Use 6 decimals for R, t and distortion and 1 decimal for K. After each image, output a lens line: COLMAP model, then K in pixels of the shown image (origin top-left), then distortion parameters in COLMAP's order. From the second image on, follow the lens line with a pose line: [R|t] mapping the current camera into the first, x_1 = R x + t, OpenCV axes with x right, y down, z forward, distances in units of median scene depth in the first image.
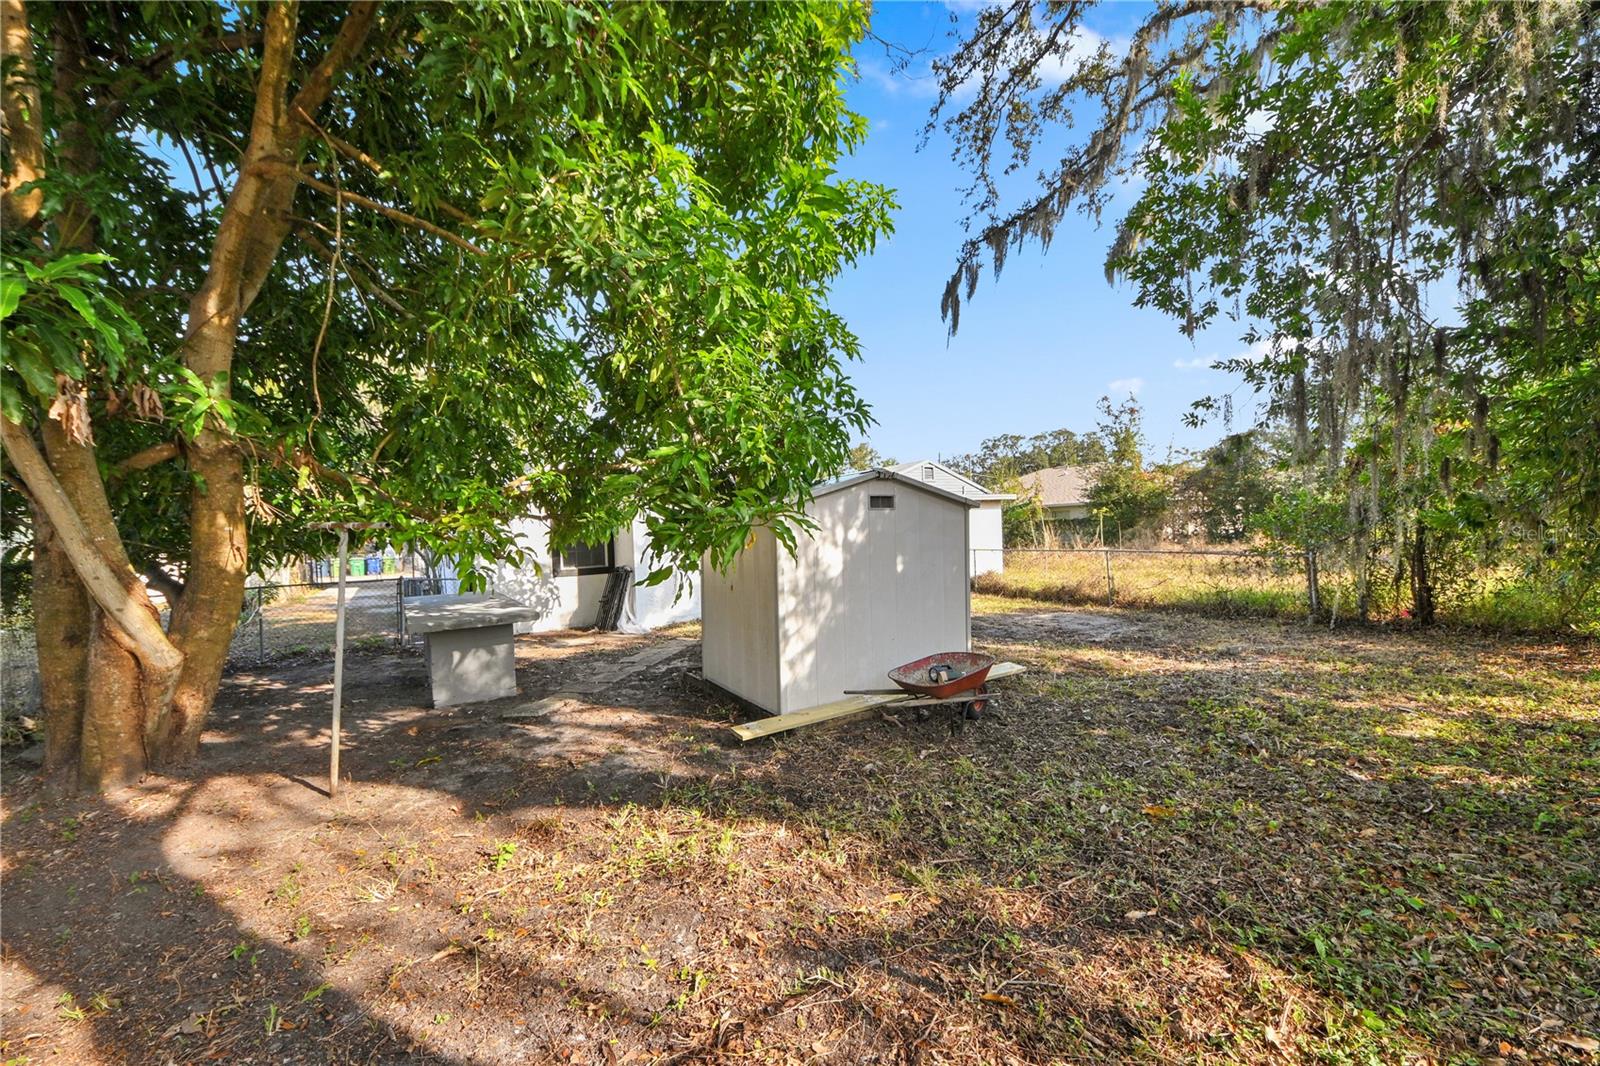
lens RADIAL K [[610.7, 0, 810.0], [0, 610.7, 544.0], [0, 0, 1]] dist [0.002966, 0.000235]
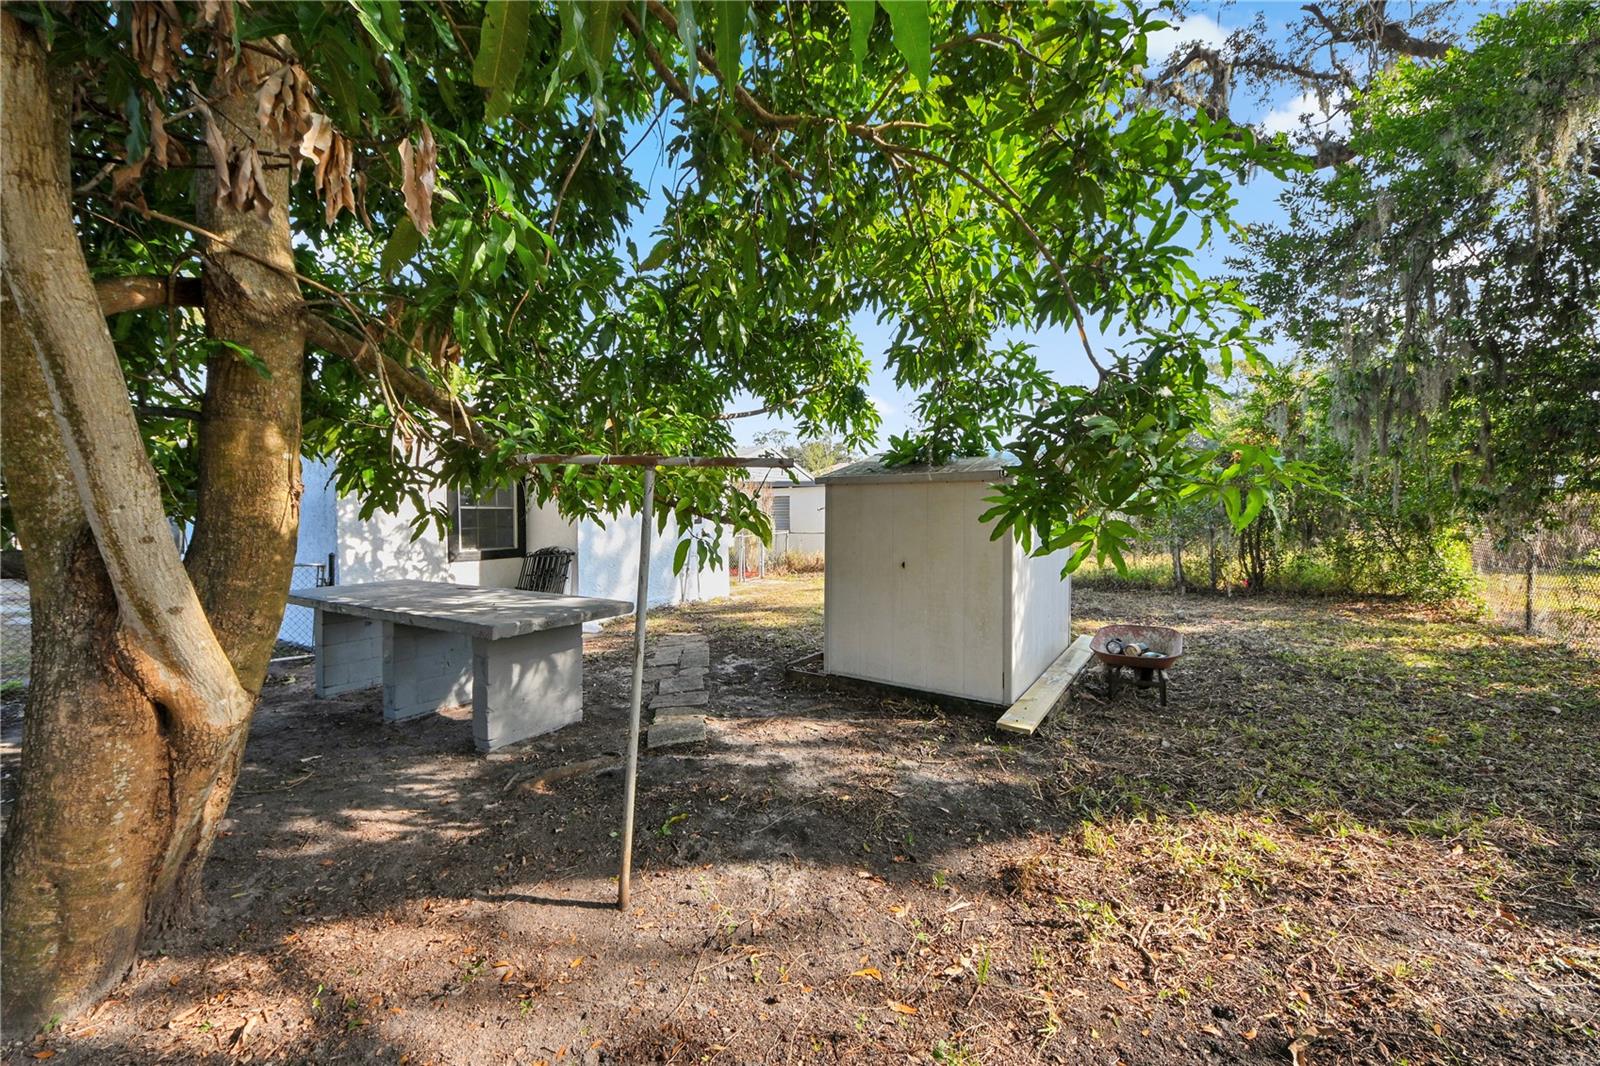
lens RADIAL K [[610.7, 0, 800.6], [0, 610.7, 523.7], [0, 0, 1]] dist [0.002966, 0.000235]
pose [[0.905080, 0.019485, 0.424795, -0.677041], [-0.011503, 0.999706, -0.021347, 0.035677], [-0.425086, 0.014435, 0.905038, 0.289499]]
